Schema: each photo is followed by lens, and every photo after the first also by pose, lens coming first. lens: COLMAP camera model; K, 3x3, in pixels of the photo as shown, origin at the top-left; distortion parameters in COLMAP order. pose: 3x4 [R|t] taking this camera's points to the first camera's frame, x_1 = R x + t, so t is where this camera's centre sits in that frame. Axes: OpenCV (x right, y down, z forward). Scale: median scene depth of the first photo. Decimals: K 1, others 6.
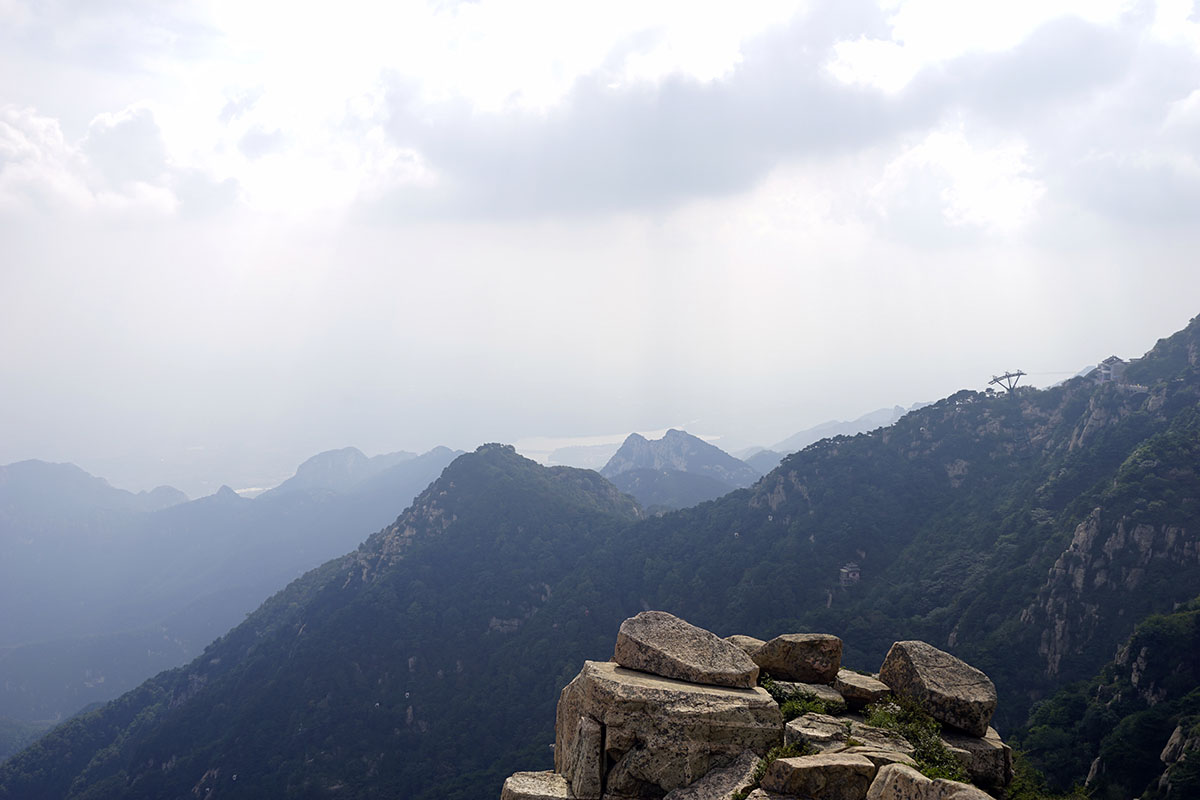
lens RADIAL K [[1138.3, 0, 601.6], [0, 1138.3, 397.3], [0, 0, 1]] dist [0.057883, 0.000000]
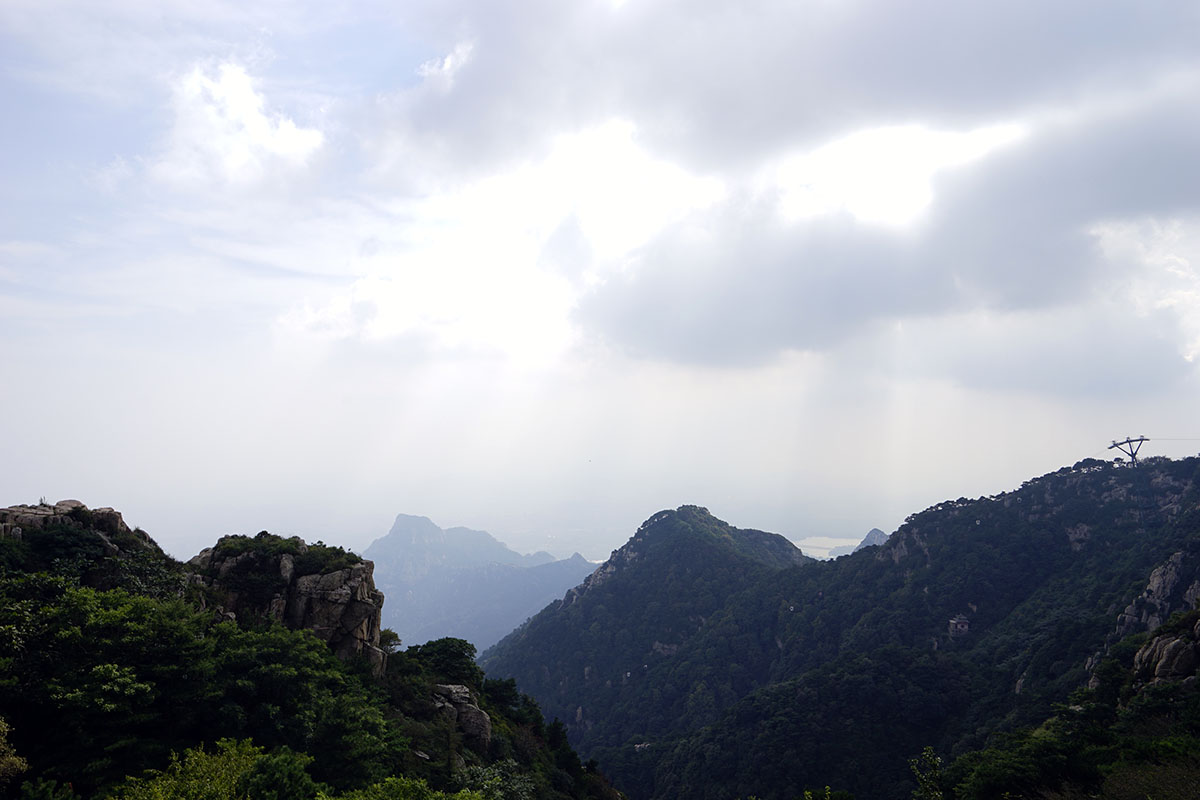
lens RADIAL K [[838.9, 0, 597.1], [0, 838.9, 405.1], [0, 0, 1]] dist [0.020733, 0.009104]
pose [[0.950581, 0.012274, -0.310235, 0.130868], [-0.047064, 0.993368, -0.104907, 0.047543], [0.306890, 0.114323, 0.944854, 0.134545]]
